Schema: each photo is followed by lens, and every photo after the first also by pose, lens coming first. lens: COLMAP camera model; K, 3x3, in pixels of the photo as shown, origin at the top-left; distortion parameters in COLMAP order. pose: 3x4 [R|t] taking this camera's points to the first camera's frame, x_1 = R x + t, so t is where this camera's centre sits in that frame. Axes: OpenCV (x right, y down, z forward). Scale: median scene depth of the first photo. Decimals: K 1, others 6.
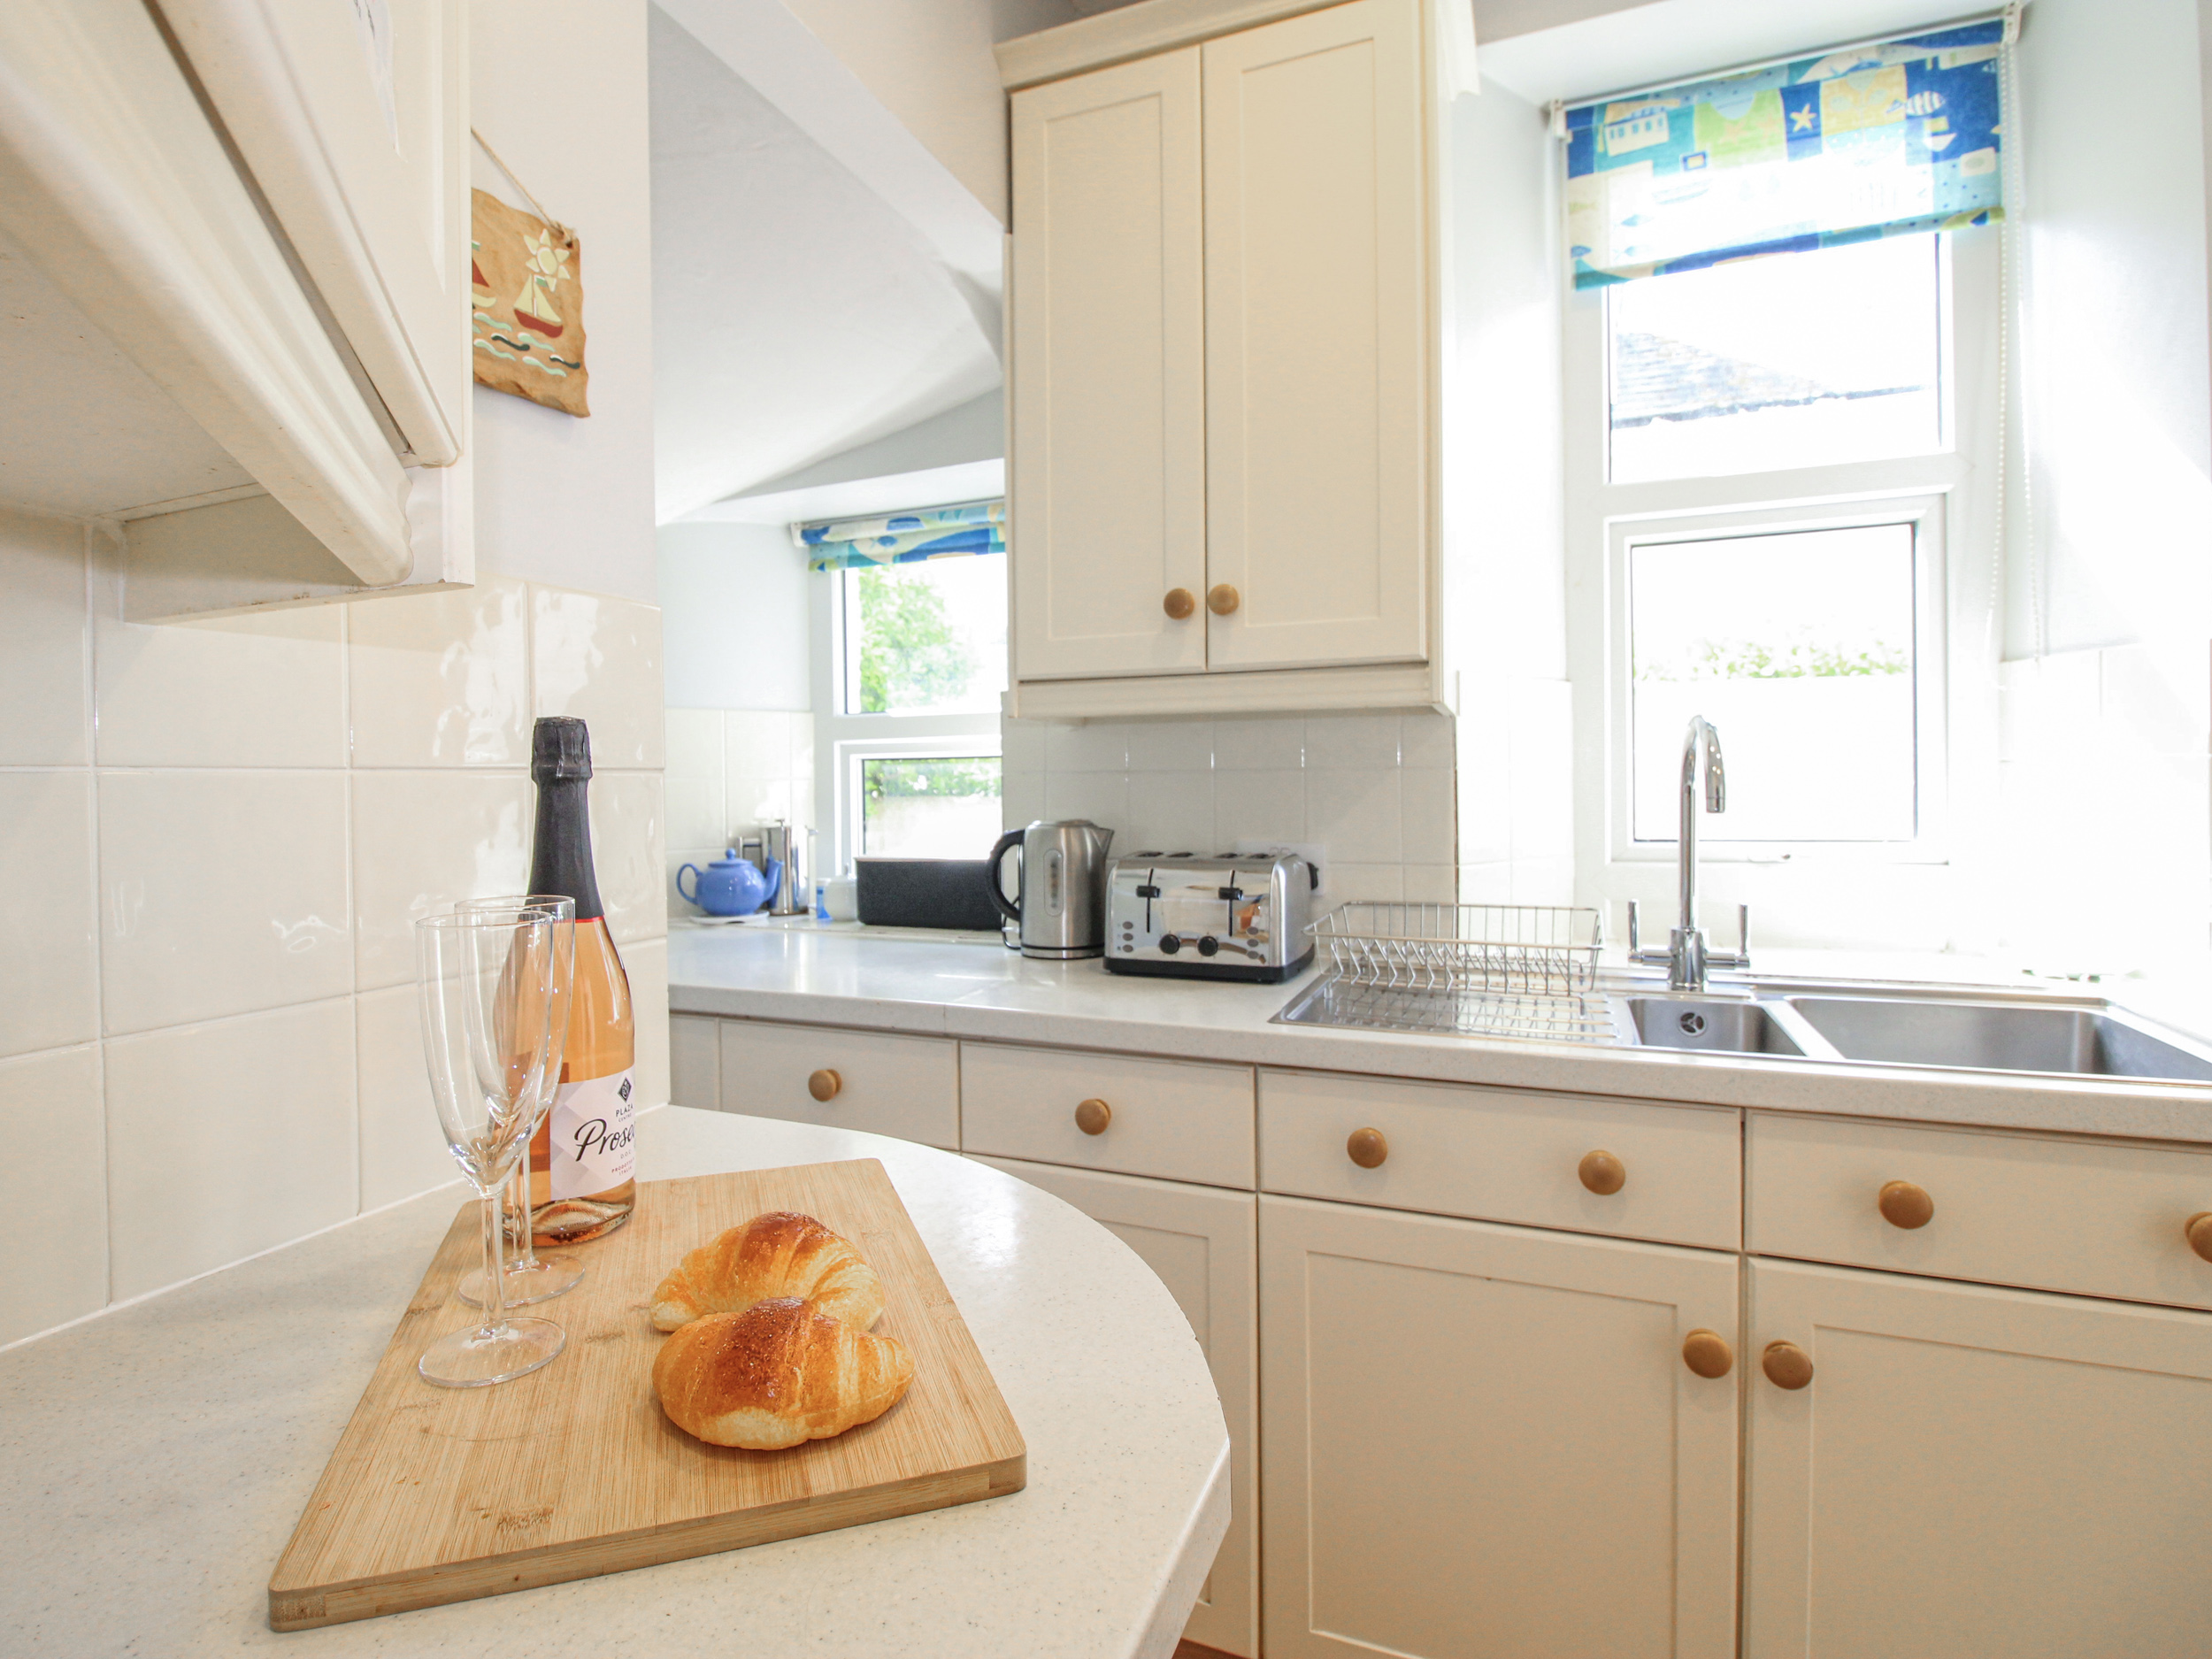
lens RADIAL K [[1135.7, 0, 1100.0], [0, 1135.7, 813.2], [0, 0, 1]] dist [-0.003419, -0.003701]
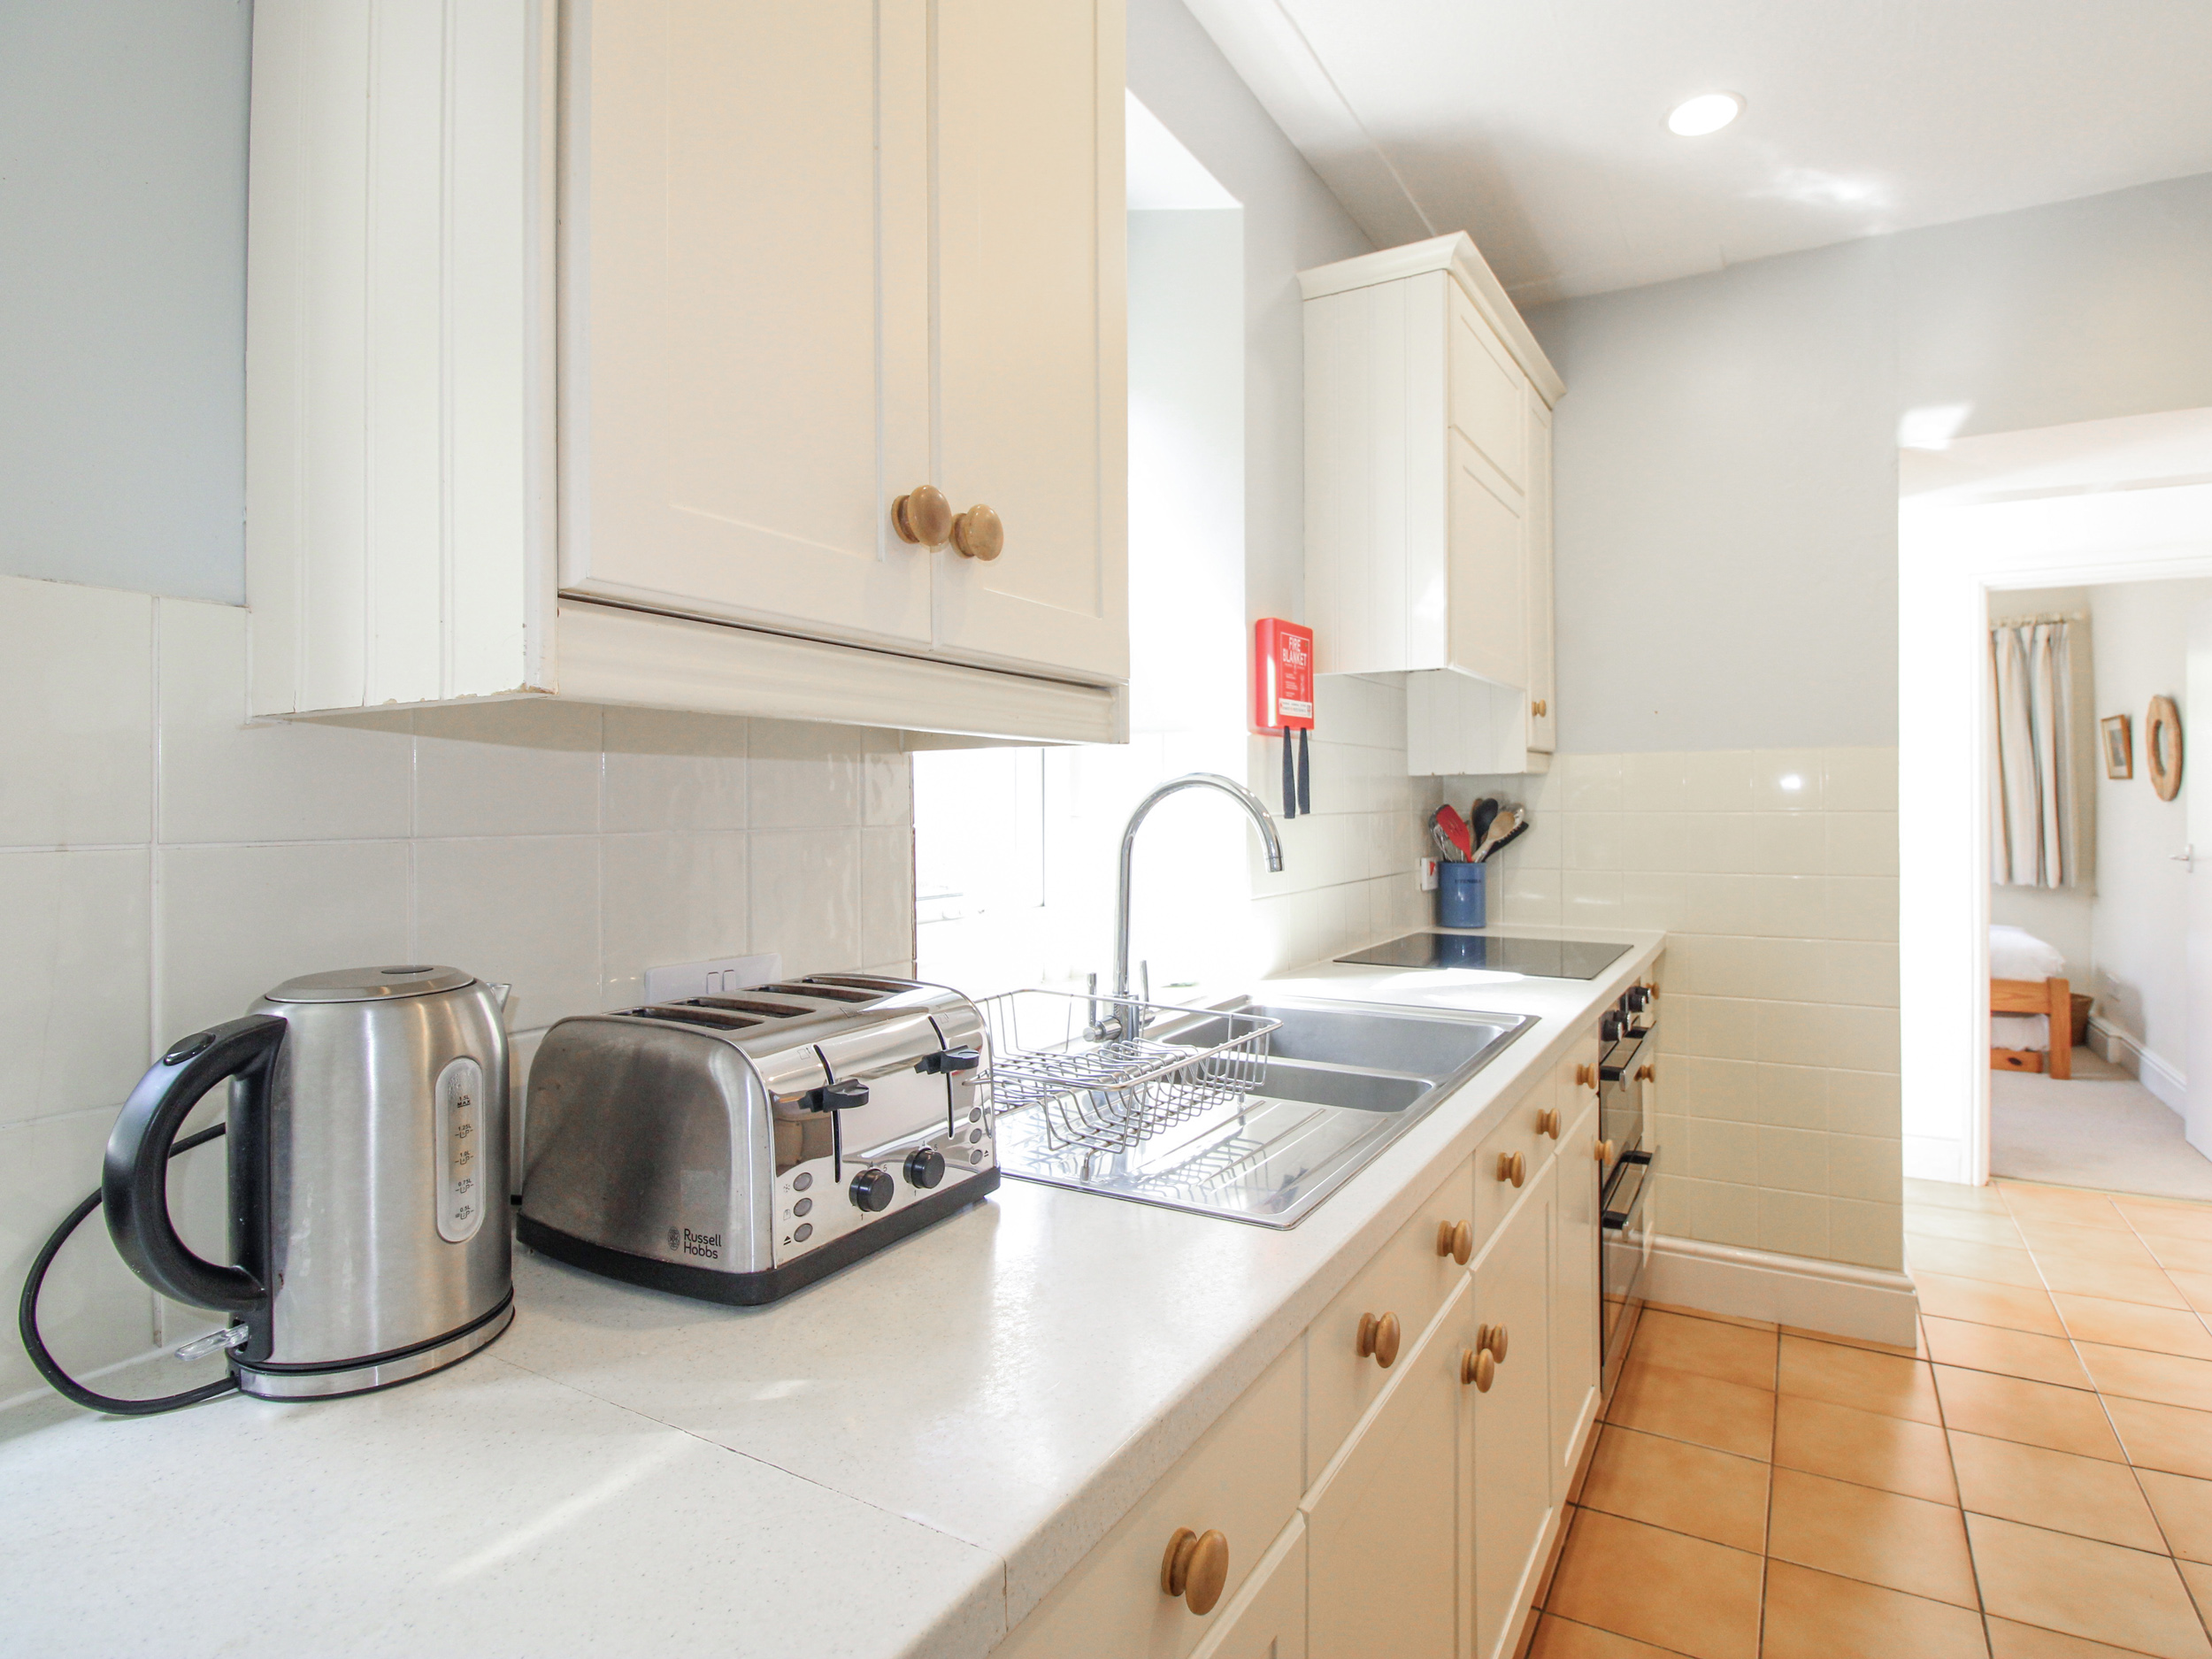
lens RADIAL K [[1135.7, 0, 1118.4], [0, 1135.7, 841.4], [0, 0, 1]] dist [-0.003419, -0.003701]
pose [[0.145974, -0.021157, 0.989062, -0.393486], [0.036814, 0.999195, 0.015940, -0.039763], [-0.988603, 0.034084, 0.146636, 0.776279]]
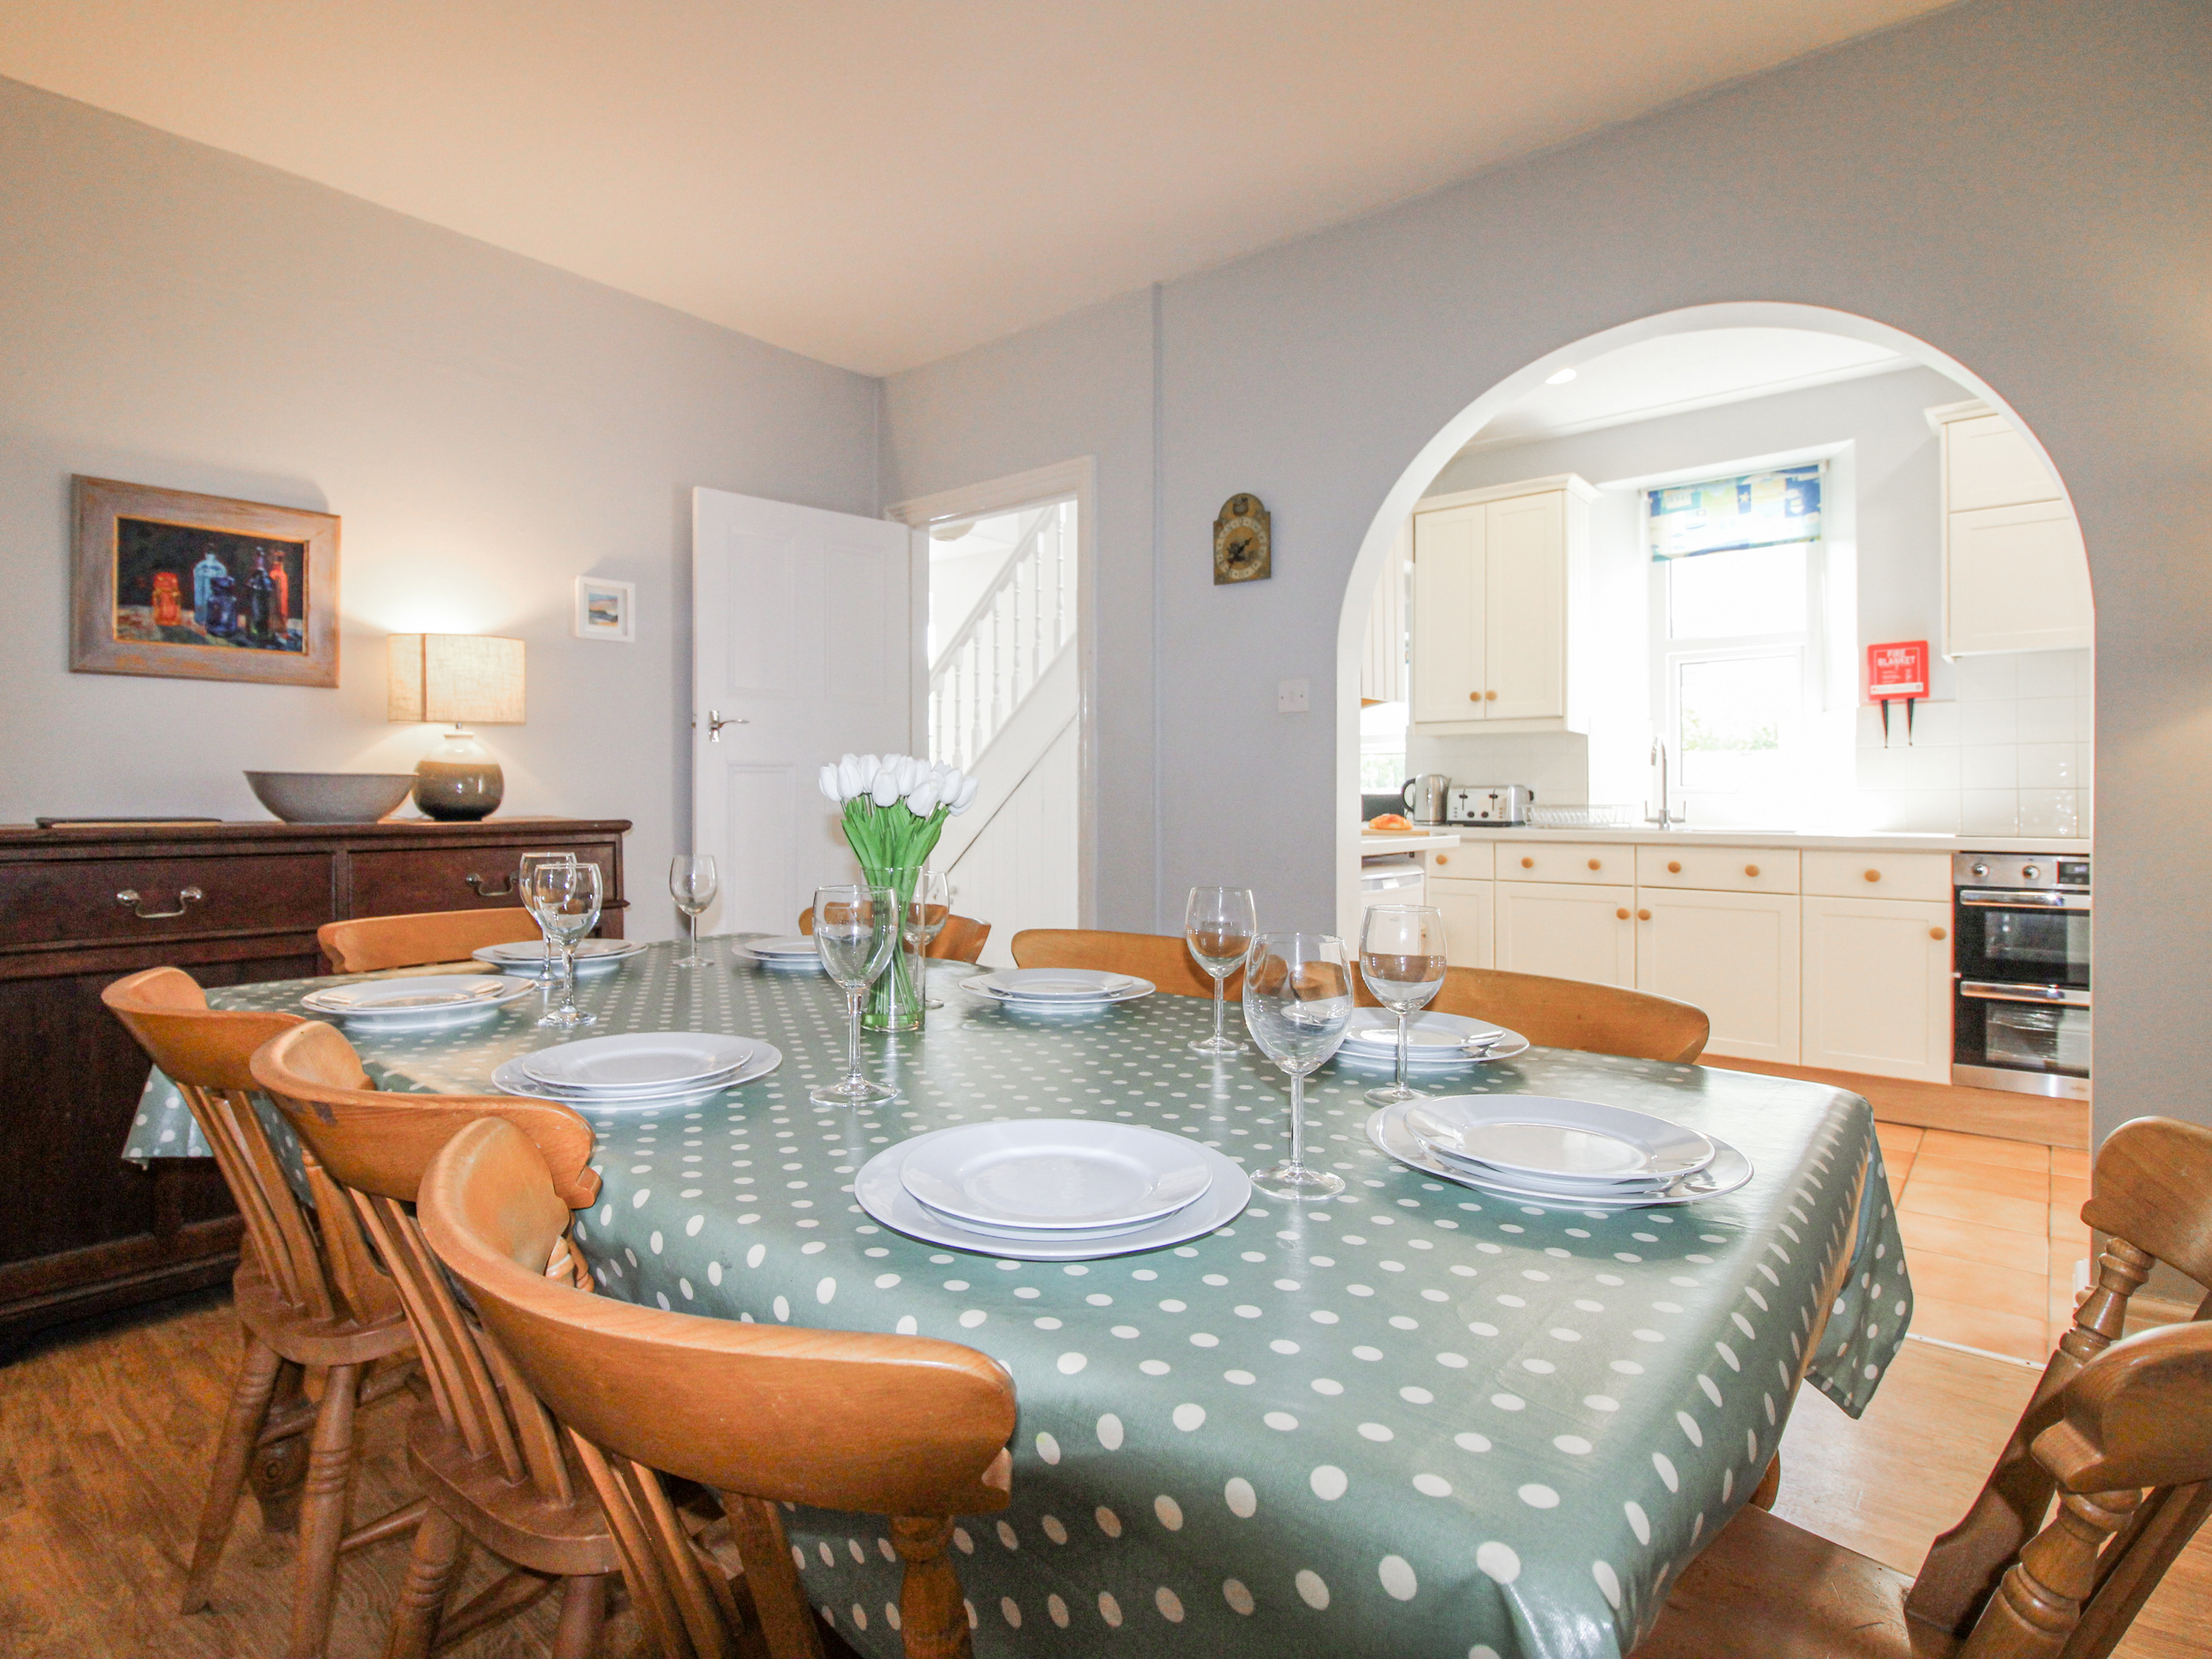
lens RADIAL K [[1135.7, 0, 1055.6], [0, 1135.7, 788.9], [0, 0, 1]] dist [-0.003419, -0.003701]
pose [[0.943587, 0.012889, -0.330873, 0.018411], [-0.026009, 0.999040, -0.035257, 0.170386], [0.330101, 0.041874, 0.943016, -1.947574]]
